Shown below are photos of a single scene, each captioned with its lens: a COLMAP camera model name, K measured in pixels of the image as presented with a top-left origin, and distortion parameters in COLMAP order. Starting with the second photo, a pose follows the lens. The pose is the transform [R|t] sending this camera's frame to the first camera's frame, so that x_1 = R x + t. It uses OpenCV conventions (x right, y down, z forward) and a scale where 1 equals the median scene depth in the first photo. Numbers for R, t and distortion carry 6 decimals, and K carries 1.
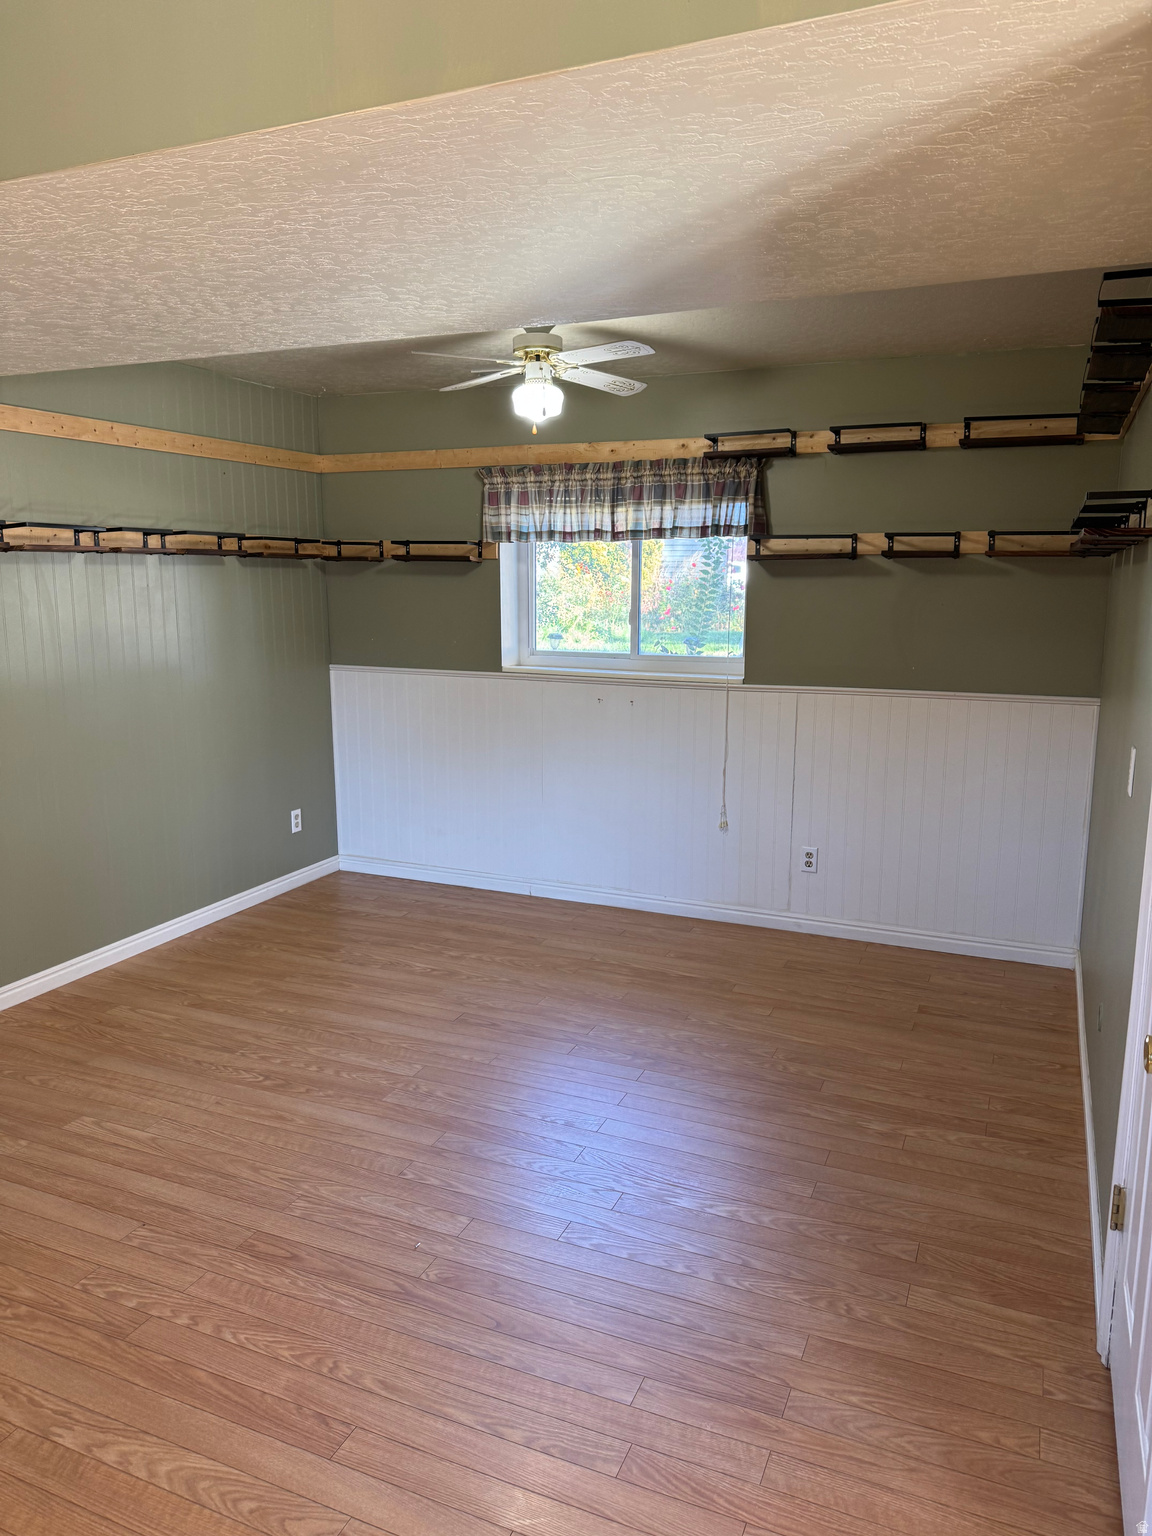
lens RADIAL K [[1093.8, 0, 583.9], [0, 1093.8, 762.0], [0, 0, 1]] dist [0.026562, -0.031795]
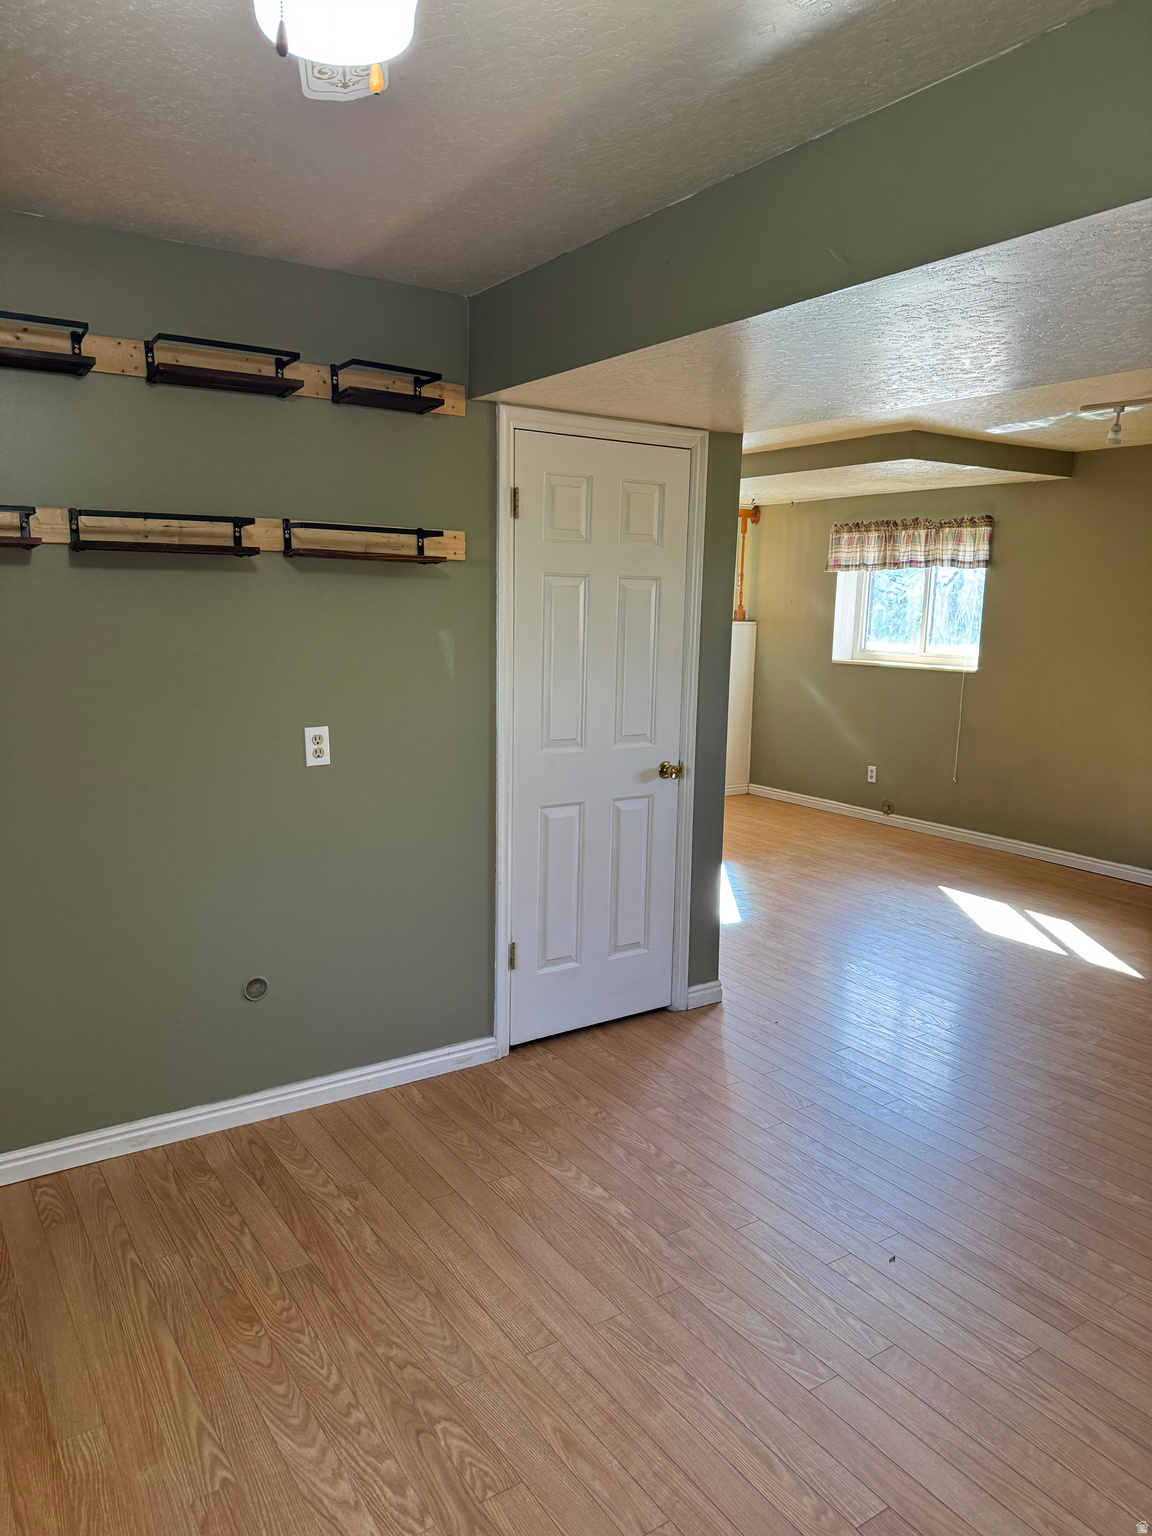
lens RADIAL K [[1093.8, 0, 577.6], [0, 1093.8, 760.3], [0, 0, 1]] dist [0.026562, -0.031795]
pose [[-0.838639, -0.094080, 0.536501, -0.364181], [0.074912, 0.955689, 0.284688, -0.272470], [-0.539511, 0.278940, -0.794430, 1.631300]]
